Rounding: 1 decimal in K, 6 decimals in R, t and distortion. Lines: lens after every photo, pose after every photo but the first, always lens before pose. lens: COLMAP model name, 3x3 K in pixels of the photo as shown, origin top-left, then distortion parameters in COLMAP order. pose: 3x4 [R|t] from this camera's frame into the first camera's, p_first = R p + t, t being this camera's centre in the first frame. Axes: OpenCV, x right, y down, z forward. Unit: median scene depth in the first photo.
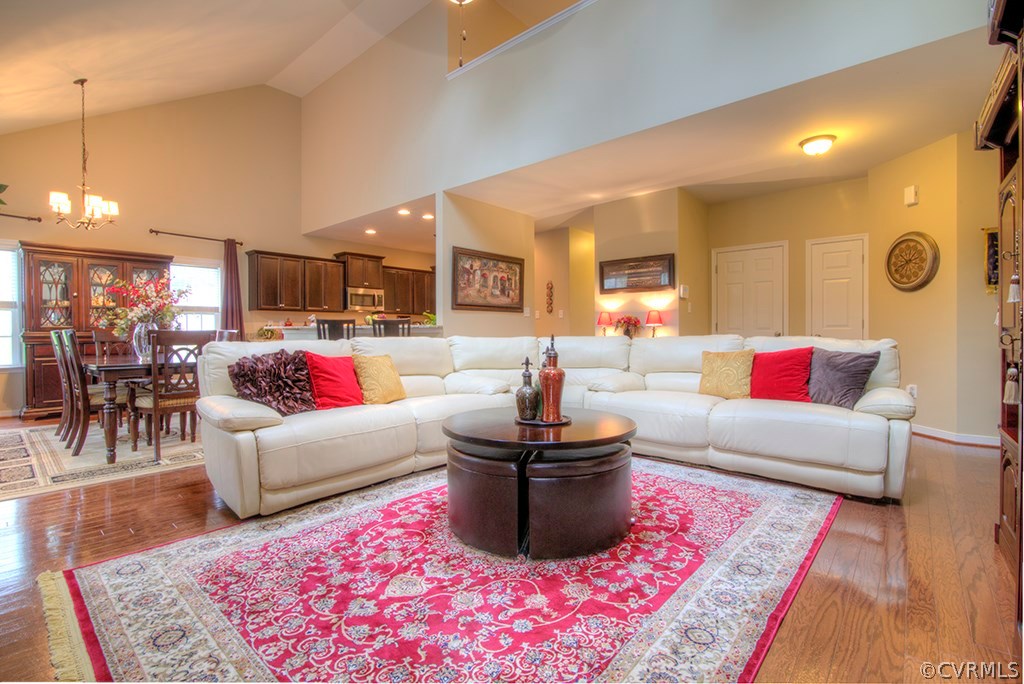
lens RADIAL K [[467.1, 0, 512.0], [0, 467.1, 342.0], [0, 0, 1]] dist [-0.013459, -0.000111]
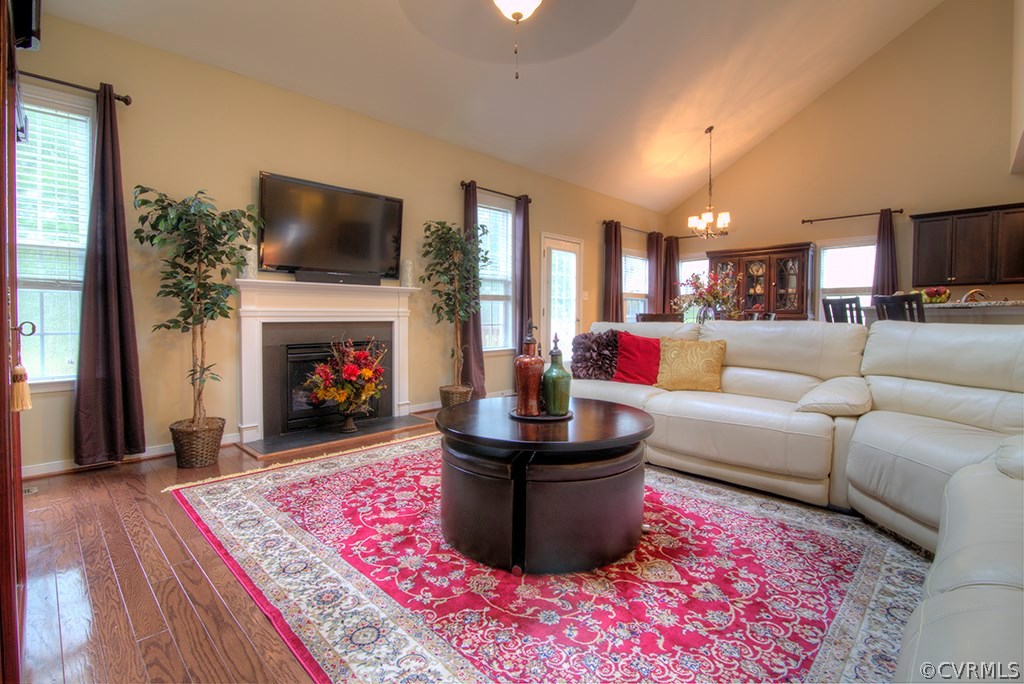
lens RADIAL K [[472.7, 0, 509.1], [0, 472.7, 325.6], [0, 0, 1]] dist [-0.015589, -0.000030]
pose [[-0.061451, 0.020969, -0.997890, 1.221923], [-0.016475, 0.999622, 0.022020, -0.025584], [0.997974, 0.017793, -0.061082, 1.252611]]
